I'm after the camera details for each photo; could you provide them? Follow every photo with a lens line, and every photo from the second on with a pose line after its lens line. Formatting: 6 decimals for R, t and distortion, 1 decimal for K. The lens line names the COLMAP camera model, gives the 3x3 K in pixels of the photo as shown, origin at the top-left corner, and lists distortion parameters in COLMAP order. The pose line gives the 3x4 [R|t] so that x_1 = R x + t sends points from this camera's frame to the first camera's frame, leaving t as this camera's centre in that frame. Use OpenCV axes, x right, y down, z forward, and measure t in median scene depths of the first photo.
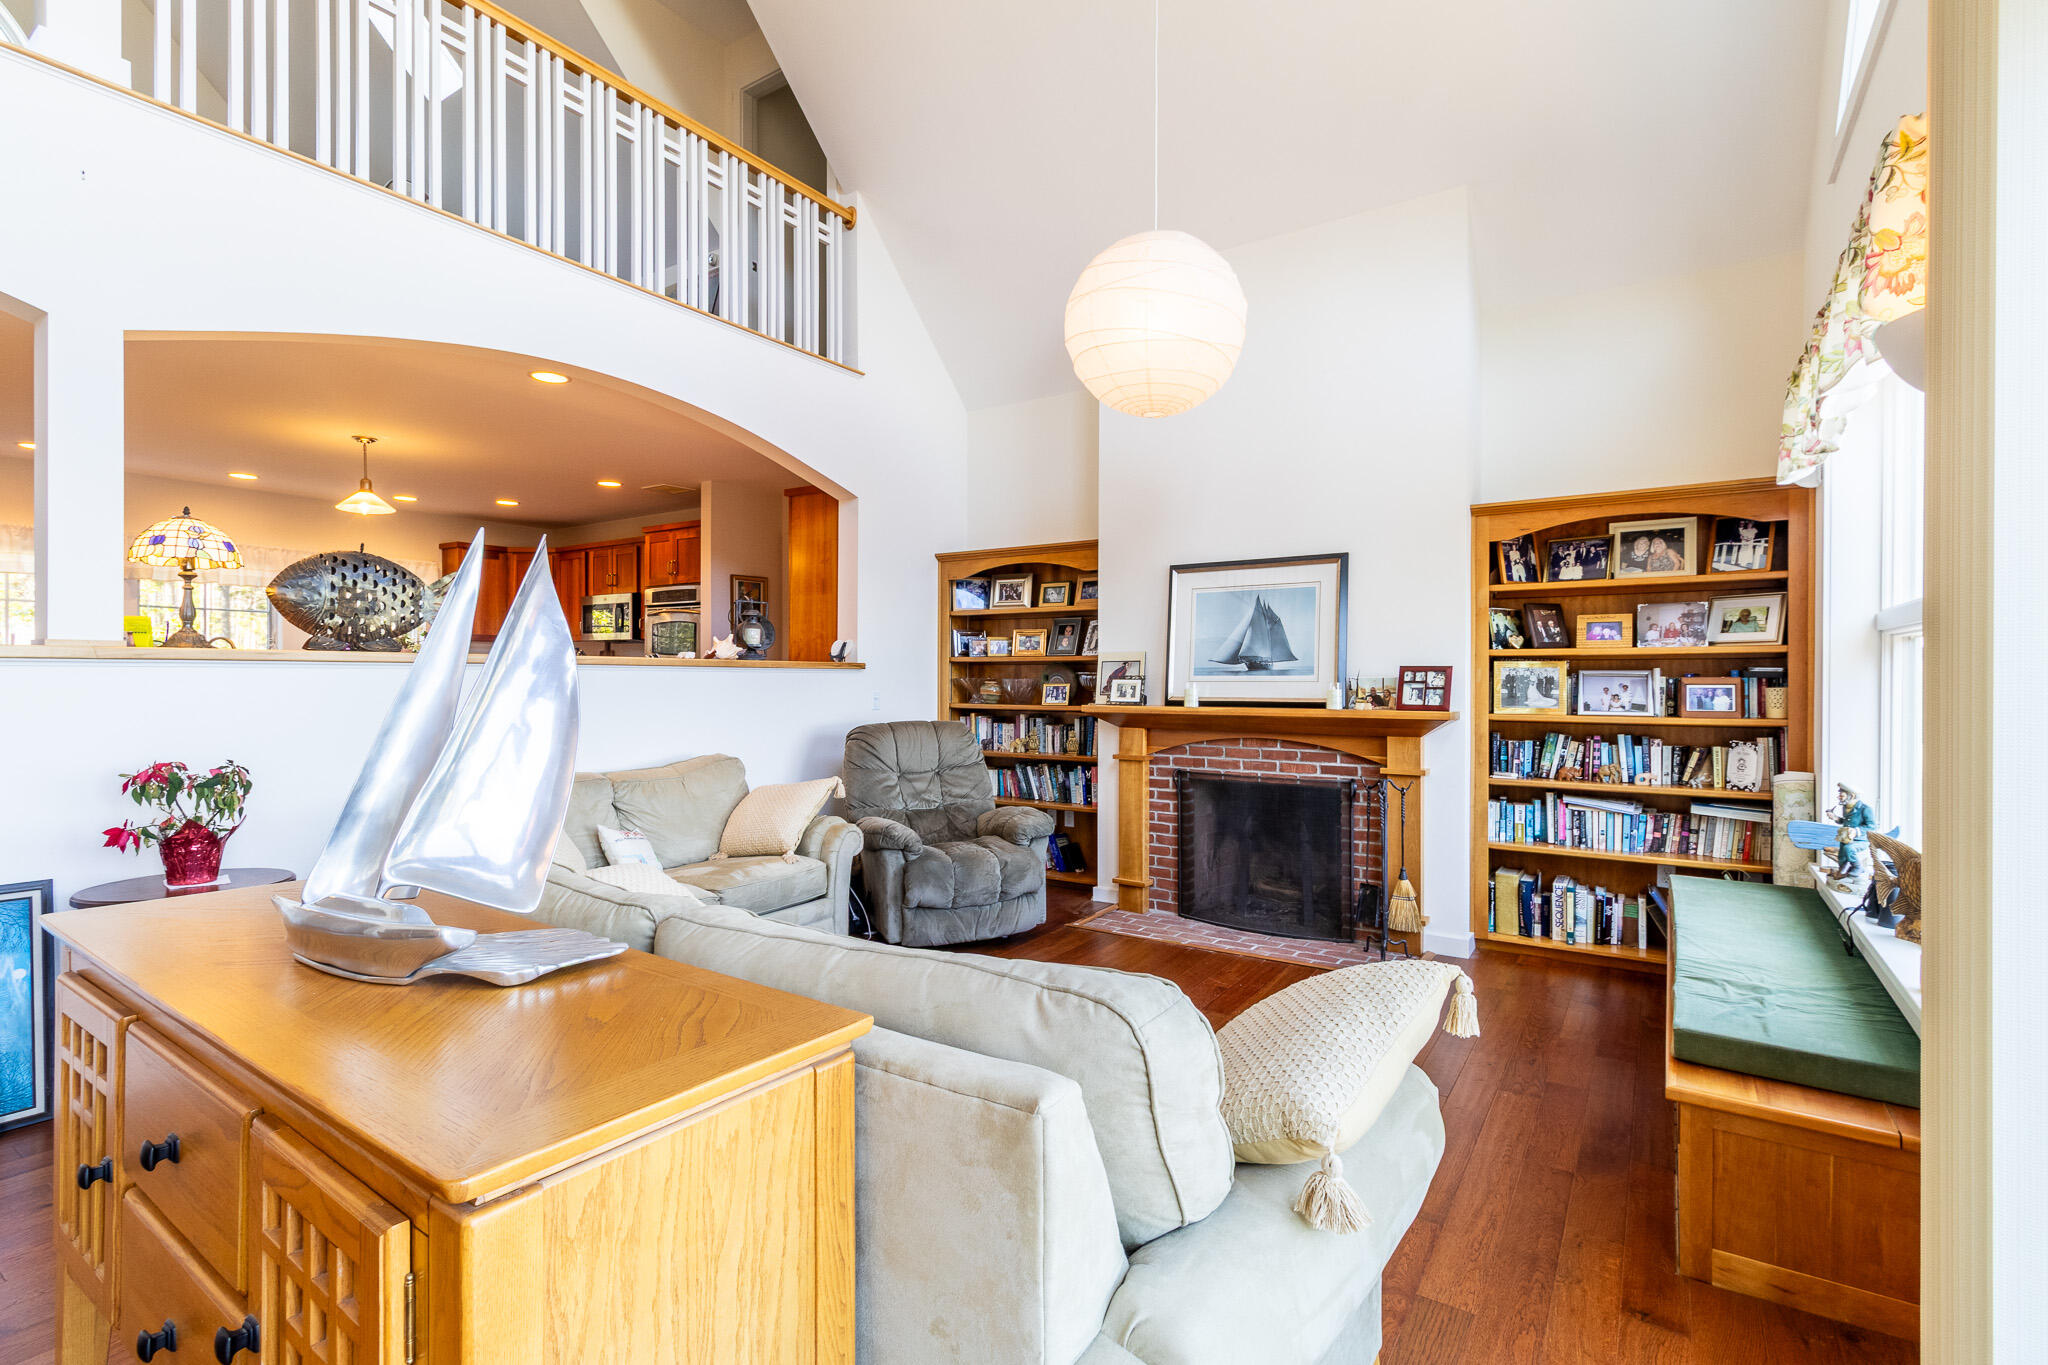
lens RADIAL K [[949.1, 0, 1029.5], [0, 949.1, 675.2], [0, 0, 1]] dist [-0.003946, -0.000167]
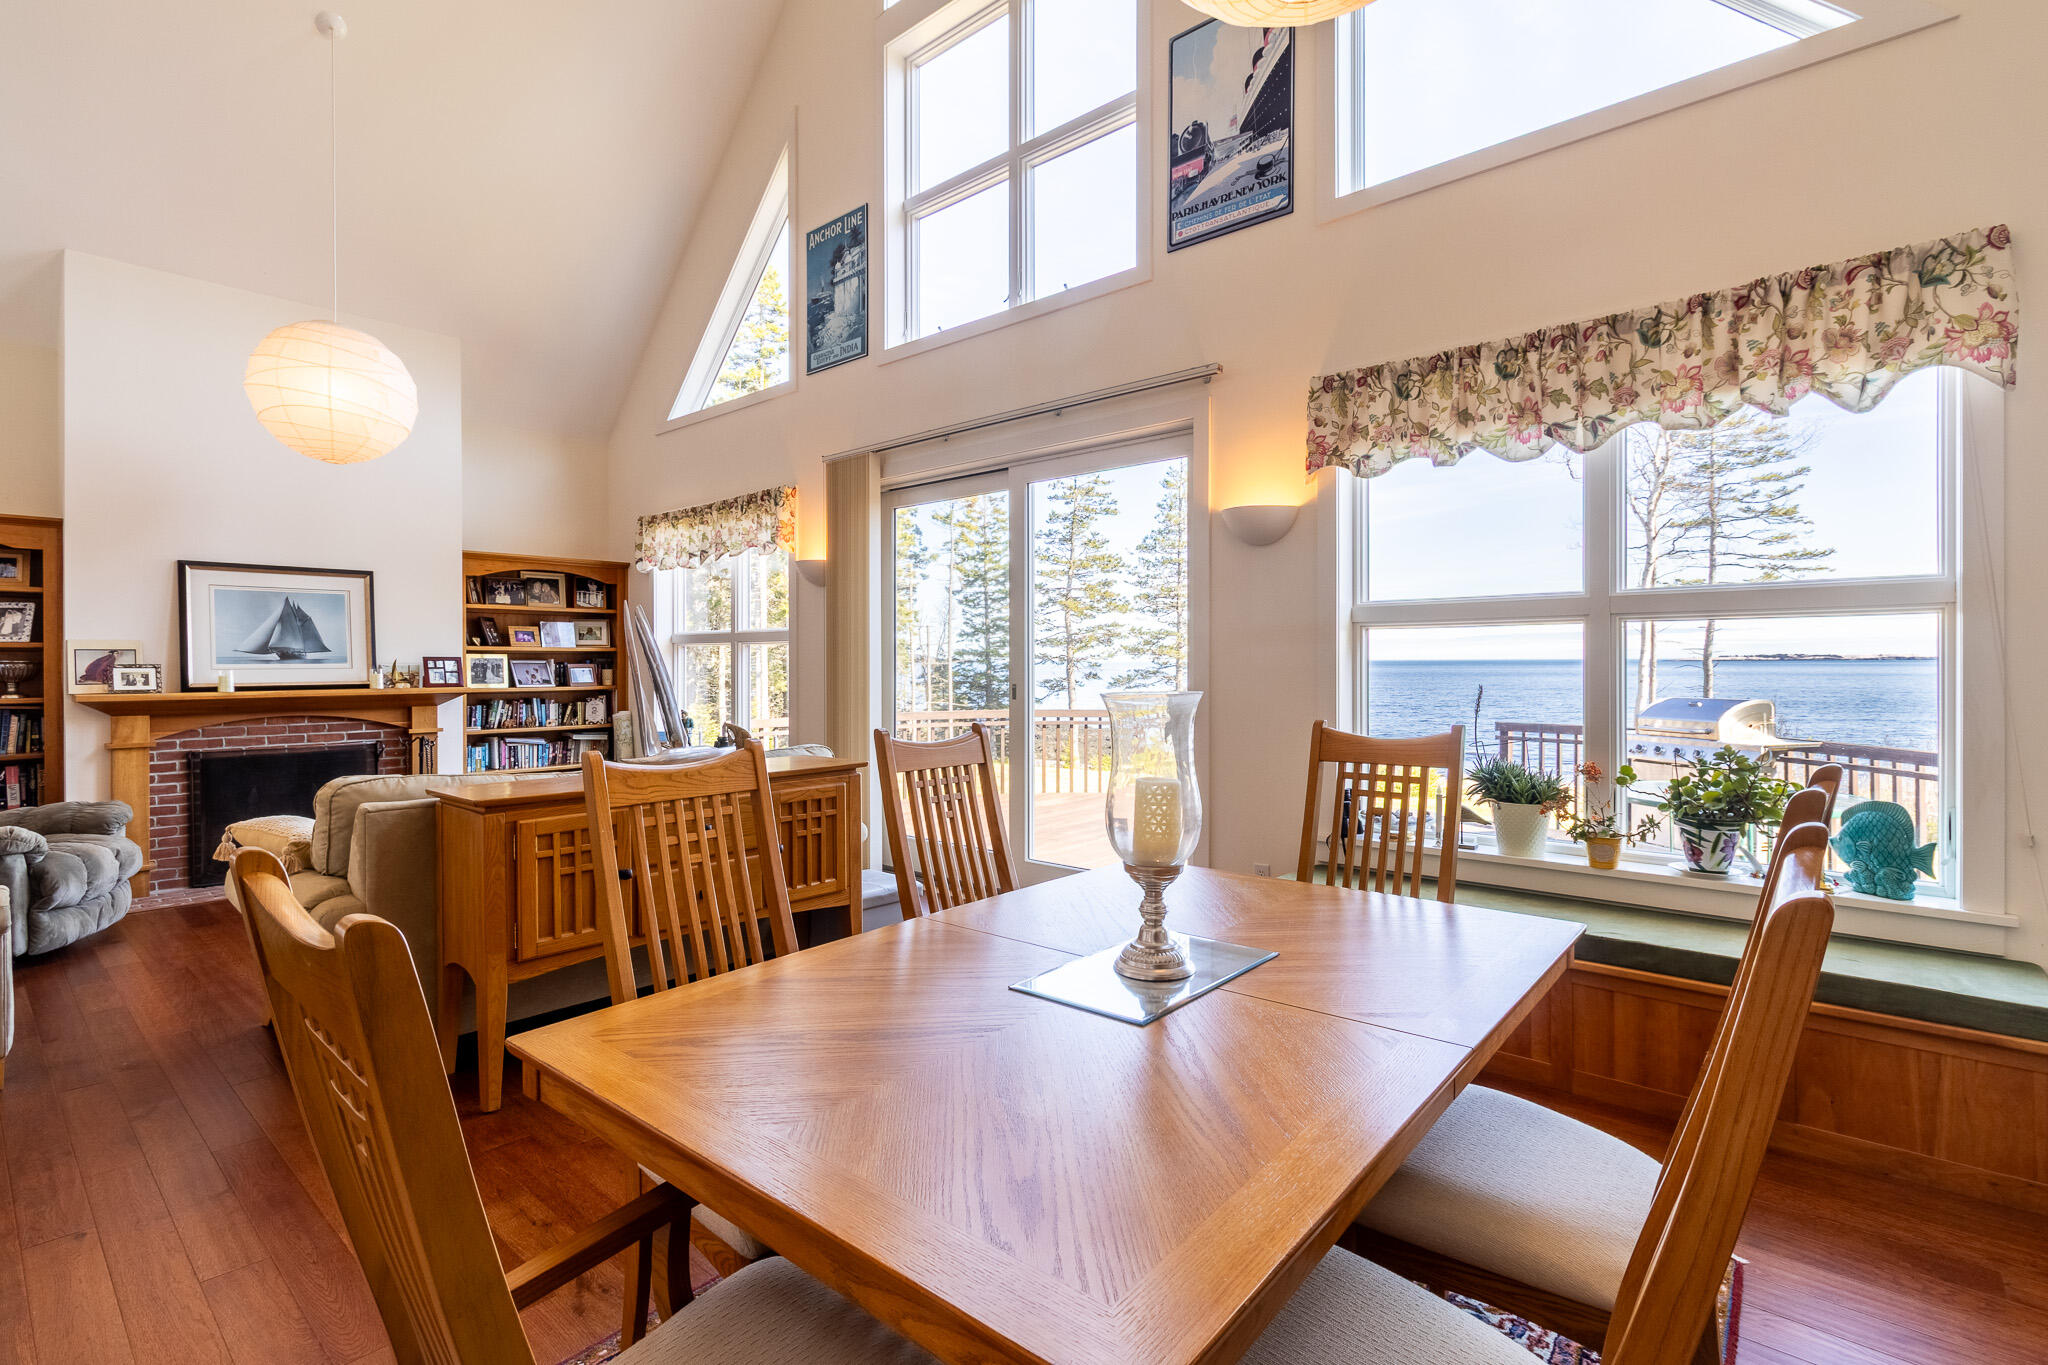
lens RADIAL K [[949.1, 0, 1030.2], [0, 949.1, 674.8], [0, 0, 1]] dist [-0.003946, -0.000167]
pose [[0.124826, -0.012356, 0.992102, -0.913188], [0.004068, 0.999920, 0.011941, 0.004198], [-0.992170, 0.002546, 0.124866, -0.086554]]
